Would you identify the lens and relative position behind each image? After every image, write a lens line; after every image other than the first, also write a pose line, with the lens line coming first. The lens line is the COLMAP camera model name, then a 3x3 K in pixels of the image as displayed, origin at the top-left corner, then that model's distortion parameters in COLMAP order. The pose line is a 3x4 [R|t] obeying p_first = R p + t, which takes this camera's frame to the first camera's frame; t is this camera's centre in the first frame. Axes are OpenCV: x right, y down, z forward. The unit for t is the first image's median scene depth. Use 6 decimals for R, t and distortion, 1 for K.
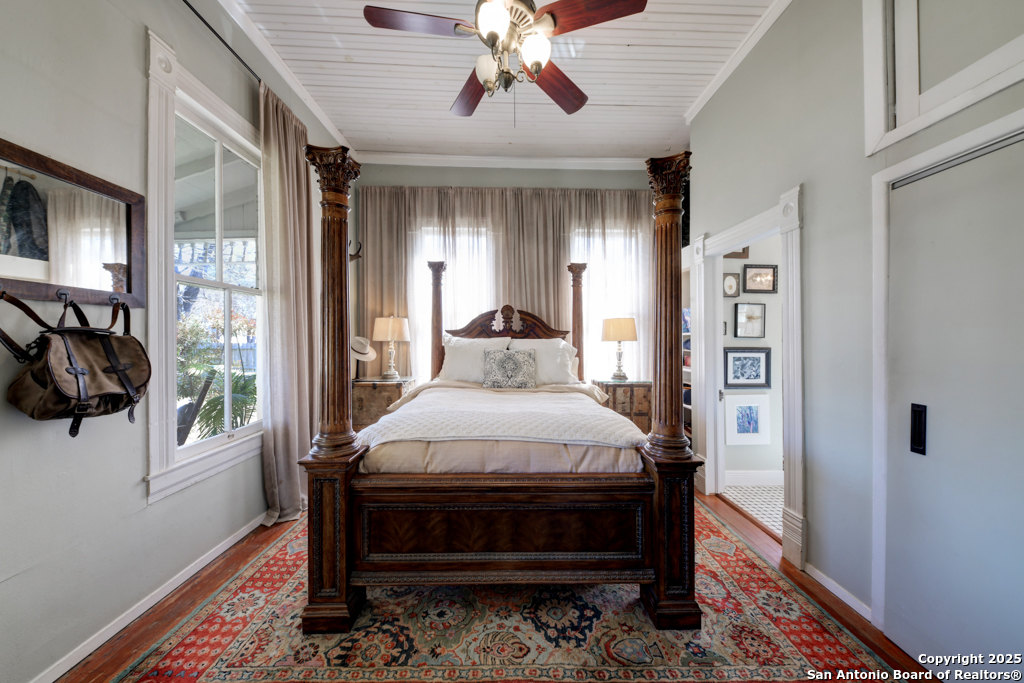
lens RADIAL K [[361.8, 0, 512.0], [0, 361.8, 341.5], [0, 0, 1]] dist [-0.000510, -0.000112]
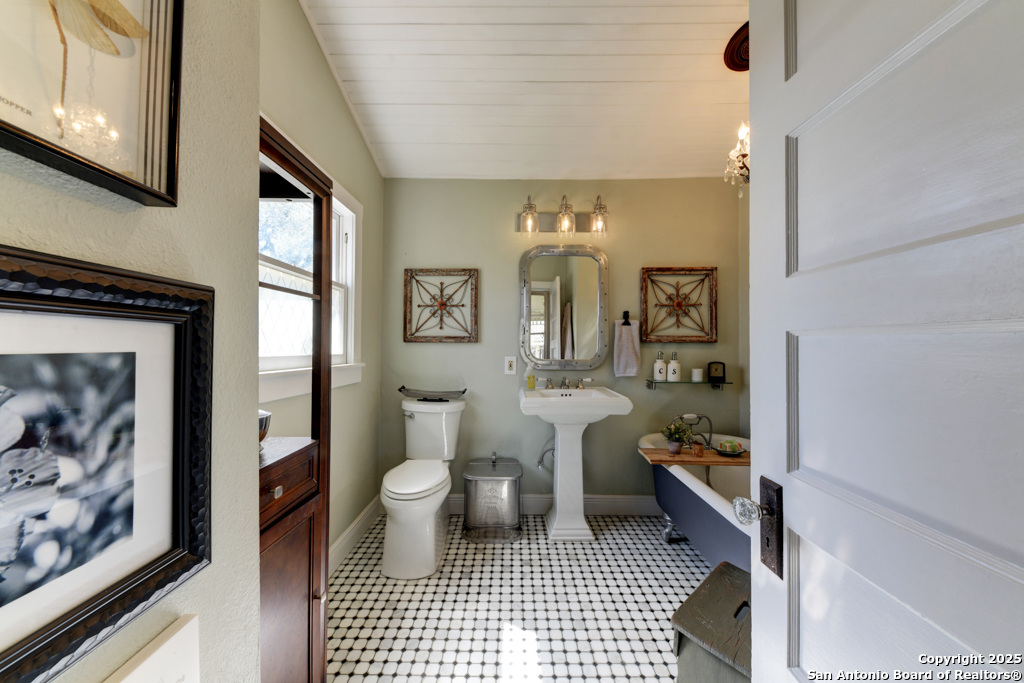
lens RADIAL K [[361.8, 0, 512.0], [0, 361.8, 341.5], [0, 0, 1]] dist [-0.000510, -0.000112]
pose [[0.026902, 0.008294, 0.999604, 0.568225], [0.000192, 0.999966, -0.008303, 0.039609], [-0.999638, 0.000415, 0.026900, 0.869790]]
